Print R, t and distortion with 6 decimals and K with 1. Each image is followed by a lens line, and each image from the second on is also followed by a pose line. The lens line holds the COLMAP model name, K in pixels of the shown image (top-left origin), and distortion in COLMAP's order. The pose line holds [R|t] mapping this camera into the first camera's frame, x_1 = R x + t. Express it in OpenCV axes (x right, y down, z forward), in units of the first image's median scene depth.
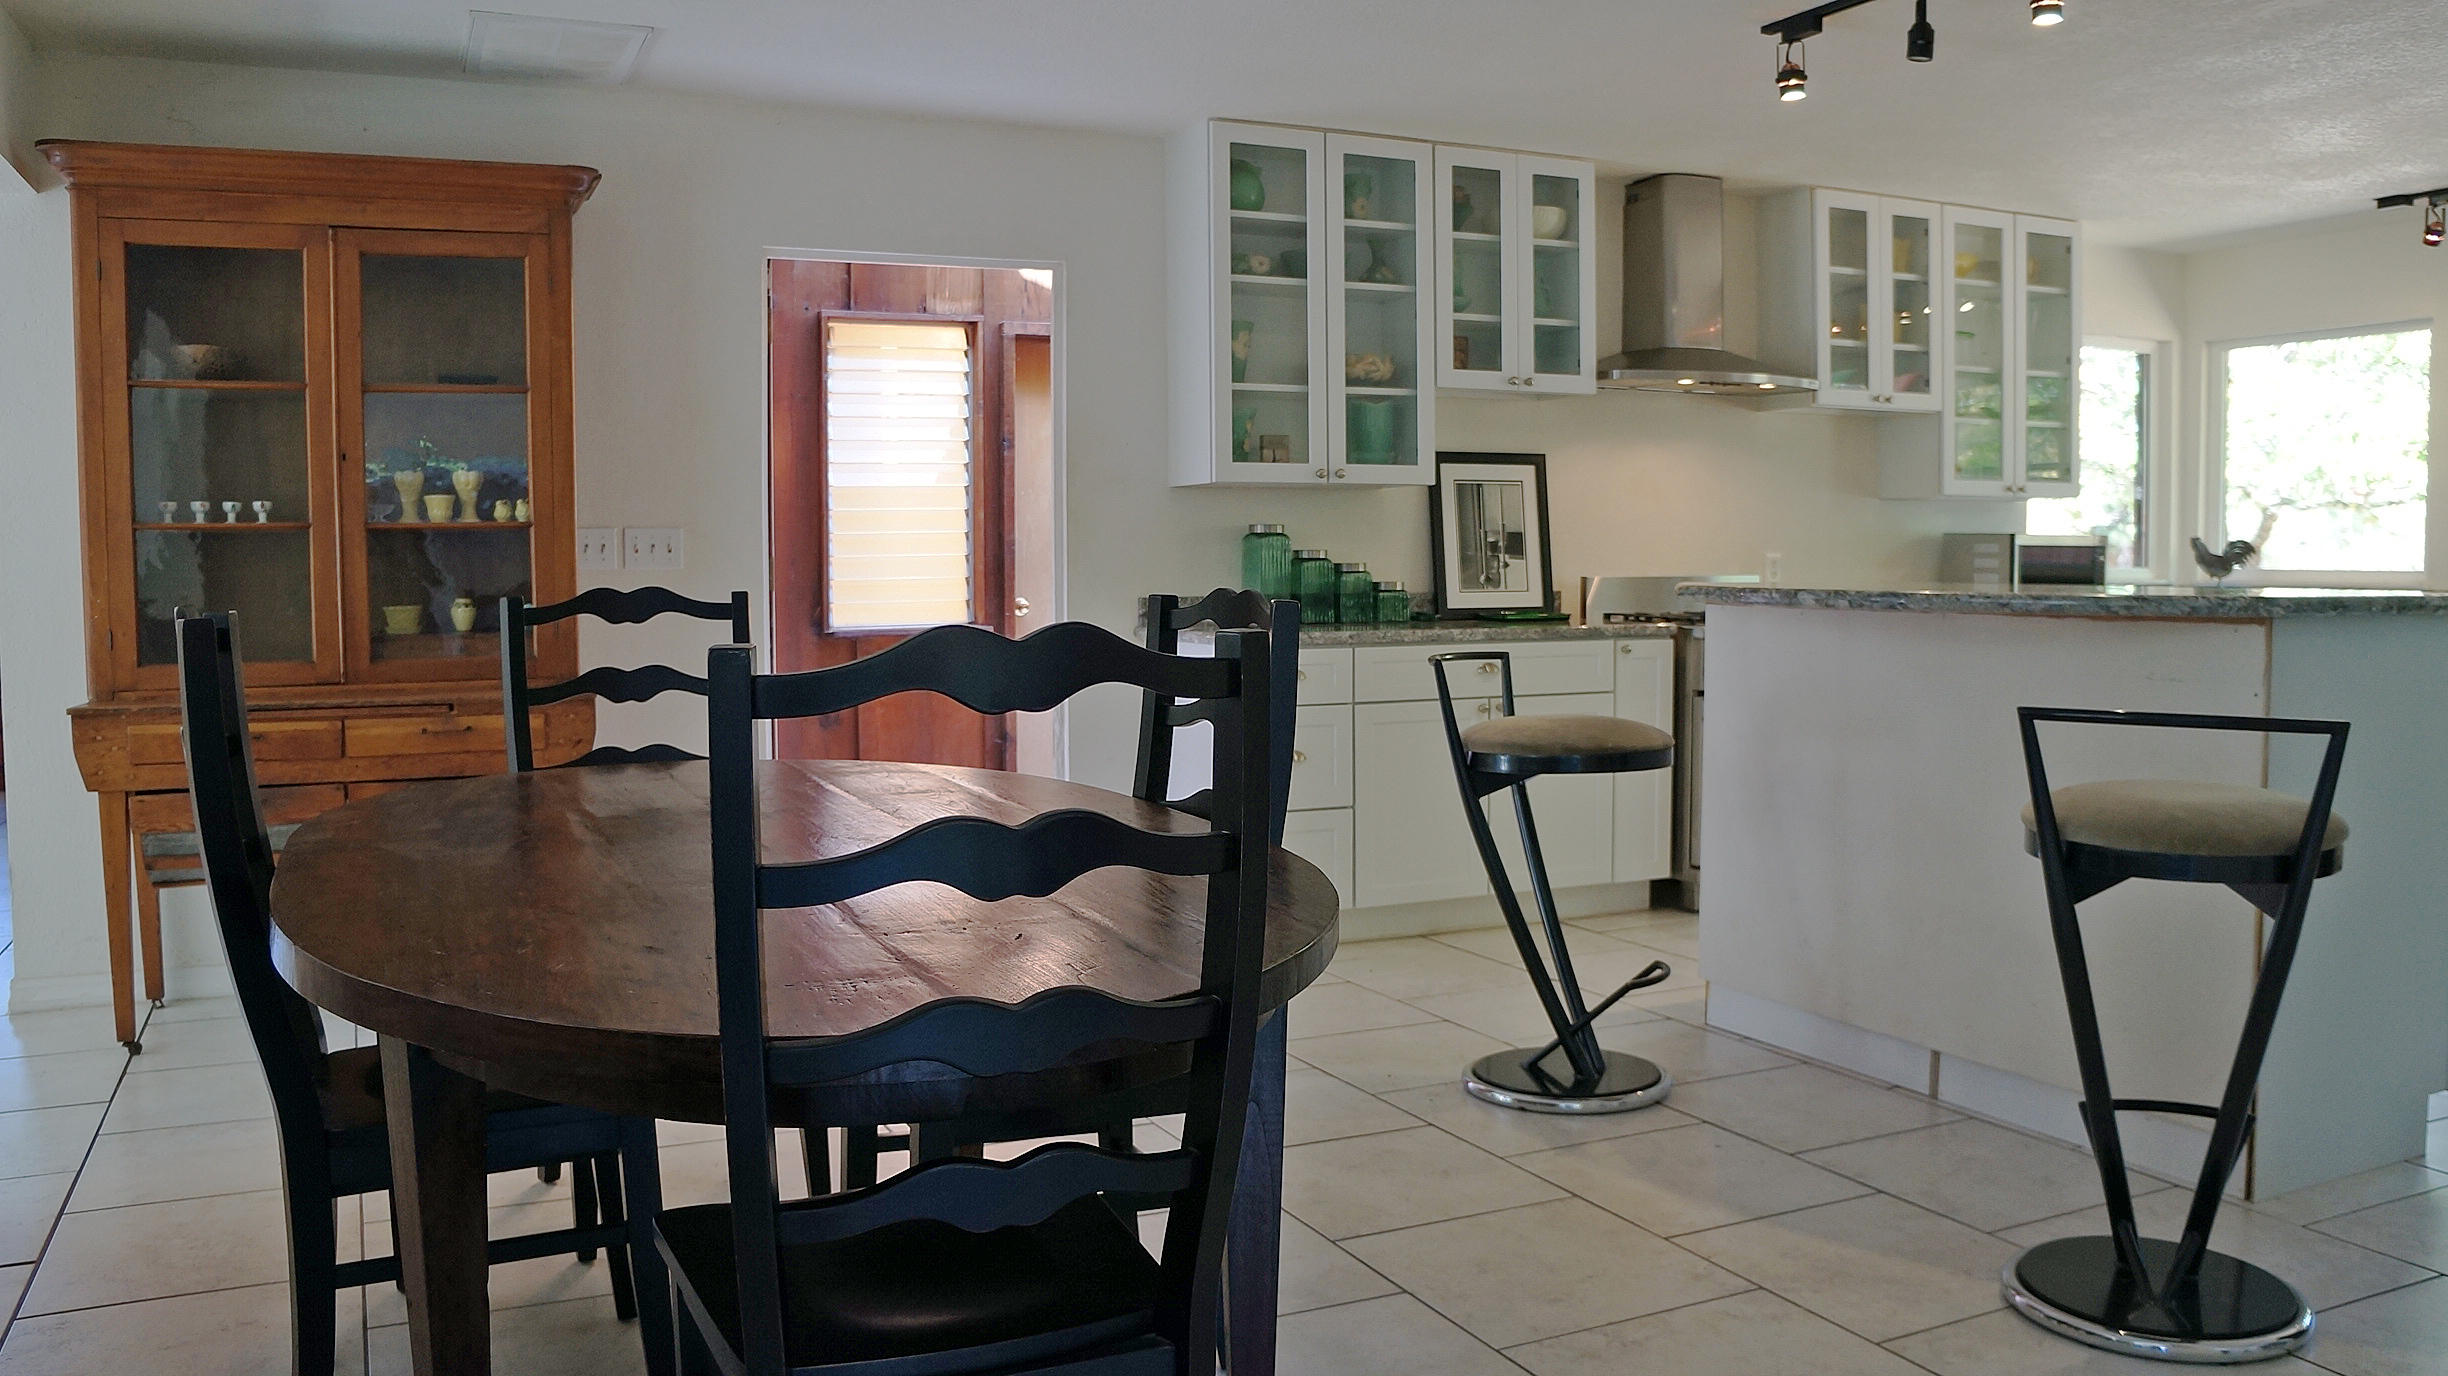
lens RADIAL K [[1924.8, 0, 1224.0], [0, 1924.8, 688.0], [0, 0, 1]] dist [-0.106778, 0.009008]
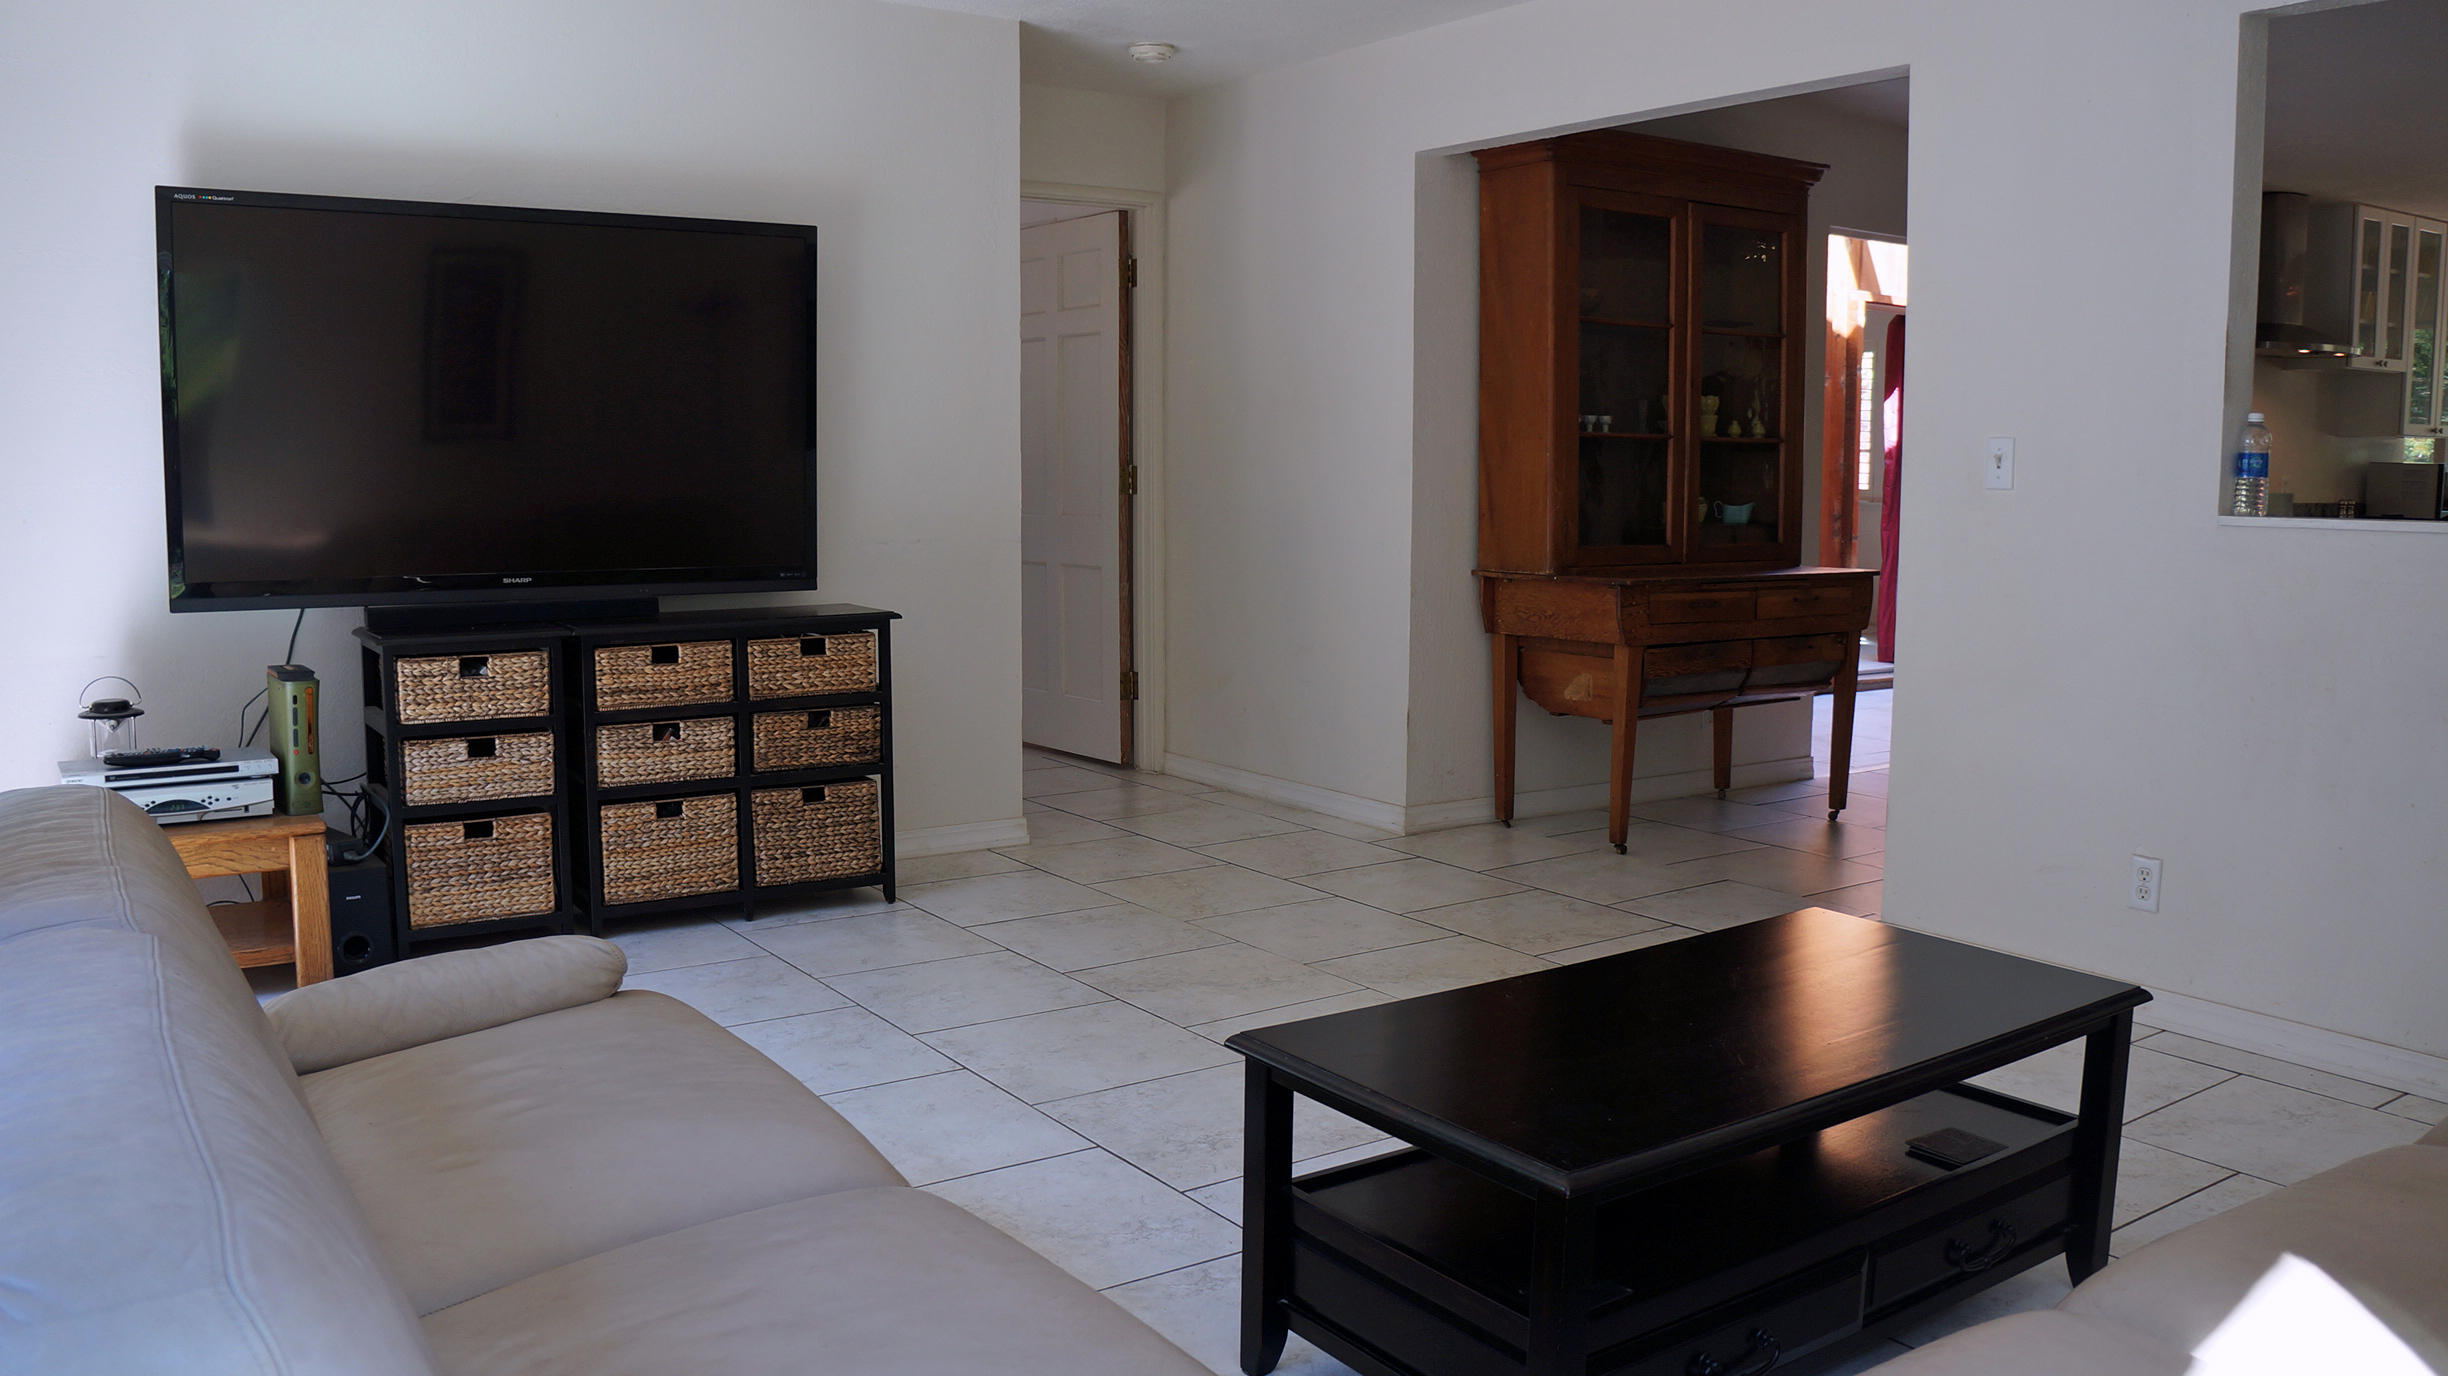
lens RADIAL K [[1924.8, 0, 1224.0], [0, 1924.8, 688.0], [0, 0, 1]] dist [-0.106778, 0.009008]
pose [[0.986851, -0.002460, 0.161612, -0.731447], [-0.006714, 0.998397, 0.056194, 0.009386], [-0.161491, -0.056540, 0.985253, -0.174702]]
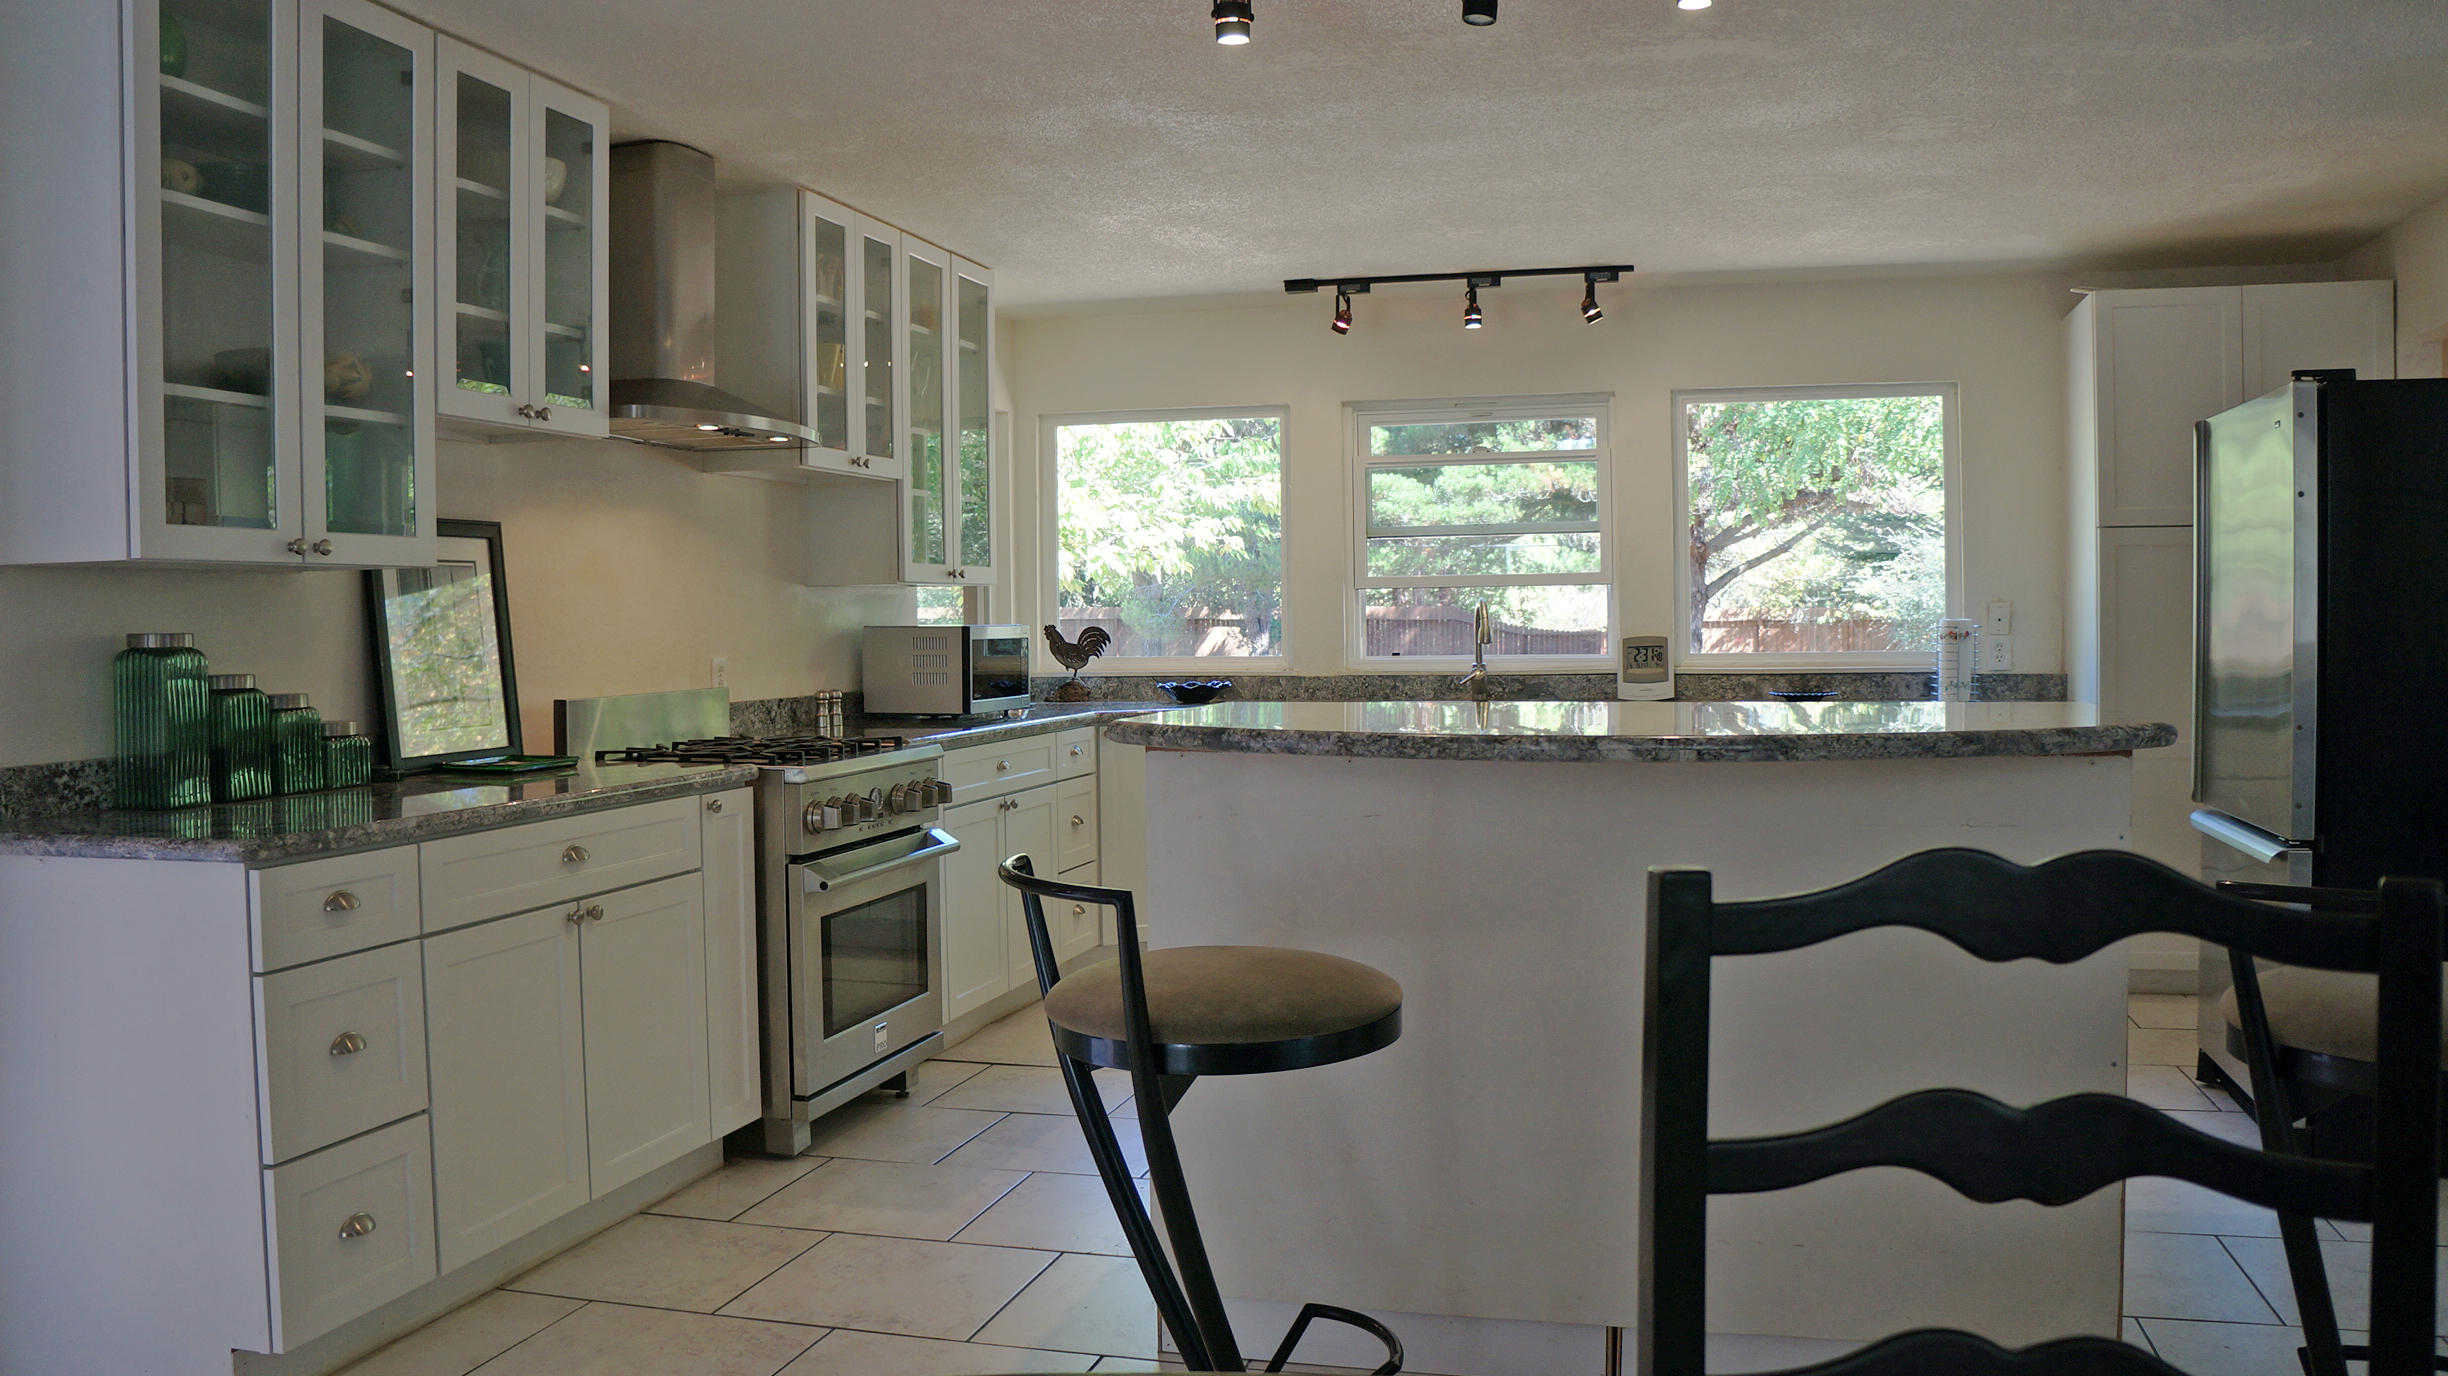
lens RADIAL K [[1908.8, 0, 1221.6], [0, 1908.8, 648.7], [0, 0, 1]] dist [-0.131056, 0.004755]
pose [[0.642420, -0.018200, 0.766136, -0.188746], [0.064323, 0.997471, -0.030241, -0.043327], [-0.763648, 0.068708, 0.641966, 0.406380]]
